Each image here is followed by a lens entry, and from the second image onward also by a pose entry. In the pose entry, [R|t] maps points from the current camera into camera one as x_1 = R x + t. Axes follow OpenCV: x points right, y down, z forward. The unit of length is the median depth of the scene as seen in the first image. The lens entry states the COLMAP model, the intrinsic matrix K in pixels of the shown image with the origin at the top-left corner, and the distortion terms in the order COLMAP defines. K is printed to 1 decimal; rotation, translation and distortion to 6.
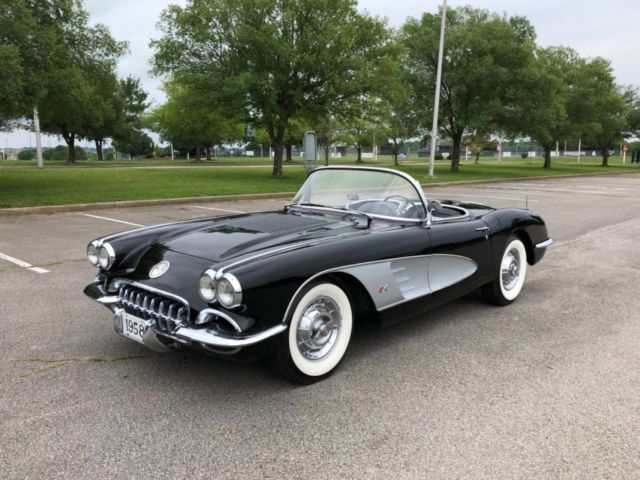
lens RADIAL K [[573.5, 0, 323.5], [0, 573.5, 241.6], [0, 0, 1]] dist [0.033527, -0.025362]
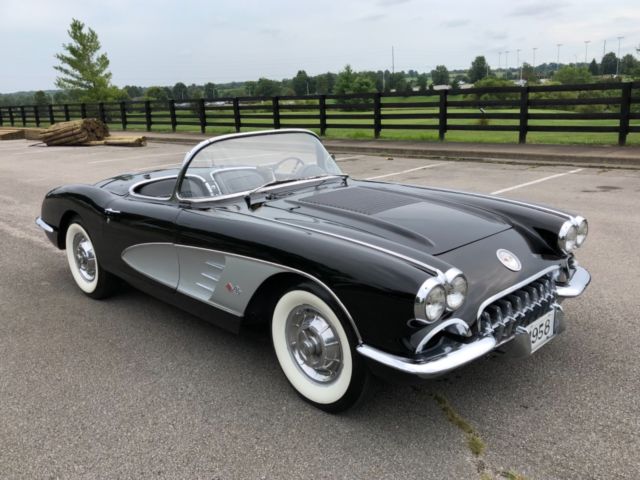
lens RADIAL K [[573.5, 0, 320.4], [0, 573.5, 238.0], [0, 0, 1]] dist [0.033527, -0.025362]
pose [[0.043198, -0.257240, 0.965381, -0.622311], [0.201755, 0.948621, 0.243747, -0.133433], [-0.978483, 0.184242, 0.092878, 0.689565]]
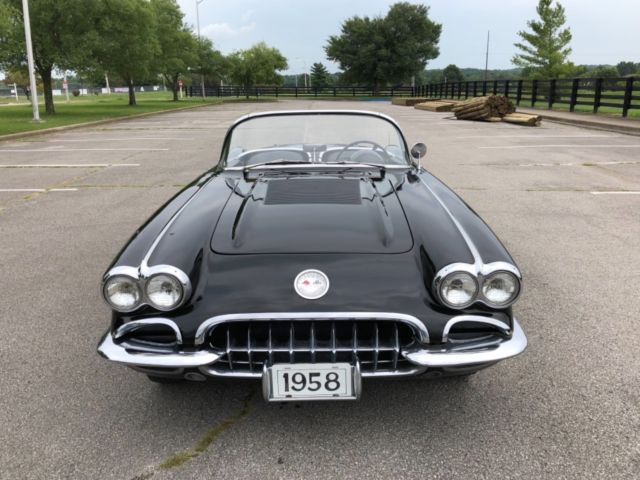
lens RADIAL K [[573.5, 0, 317.1], [0, 573.5, 236.1], [0, 0, 1]] dist [0.033527, -0.025362]
pose [[0.735807, -0.195382, 0.648393, -0.404618], [0.132641, 0.980510, 0.144936, -0.057202], [-0.664074, -0.020642, 0.747382, 0.300562]]
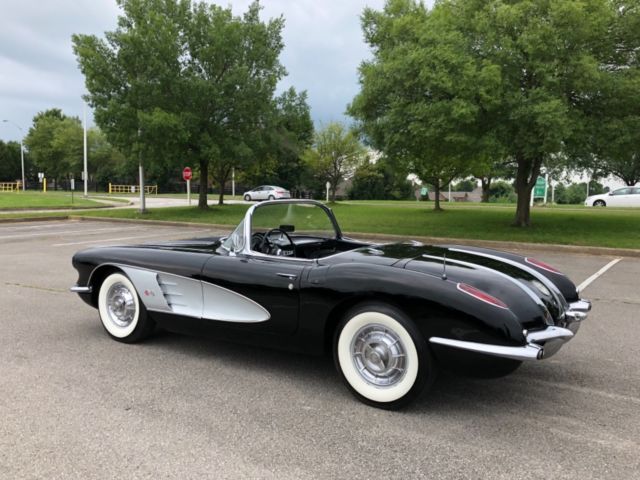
lens RADIAL K [[573.5, 0, 318.7], [0, 573.5, 236.0], [0, 0, 1]] dist [0.033527, -0.025362]
pose [[0.142654, 0.070983, -0.987224, 0.871236], [-0.159589, 0.986024, 0.047836, -0.099489], [0.976822, 0.150726, 0.151988, 0.725570]]
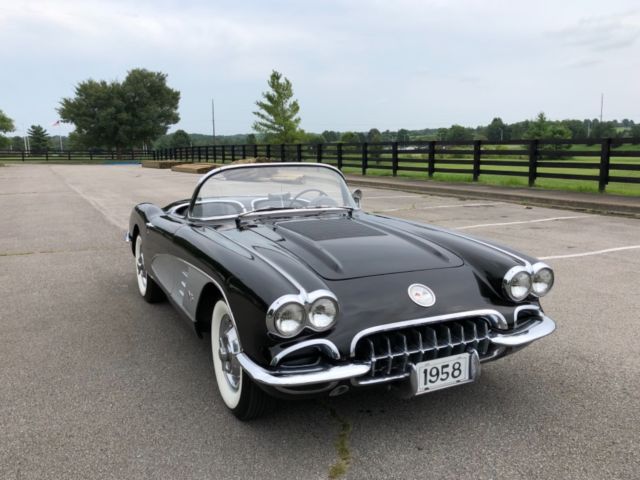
lens RADIAL K [[573.5, 0, 313.7], [0, 573.5, 235.3], [0, 0, 1]] dist [0.033527, -0.025362]
pose [[0.369876, -0.161715, 0.914899, -0.615907], [0.167202, 0.980244, 0.105668, -0.082152], [-0.913912, 0.113889, 0.389607, 0.479812]]
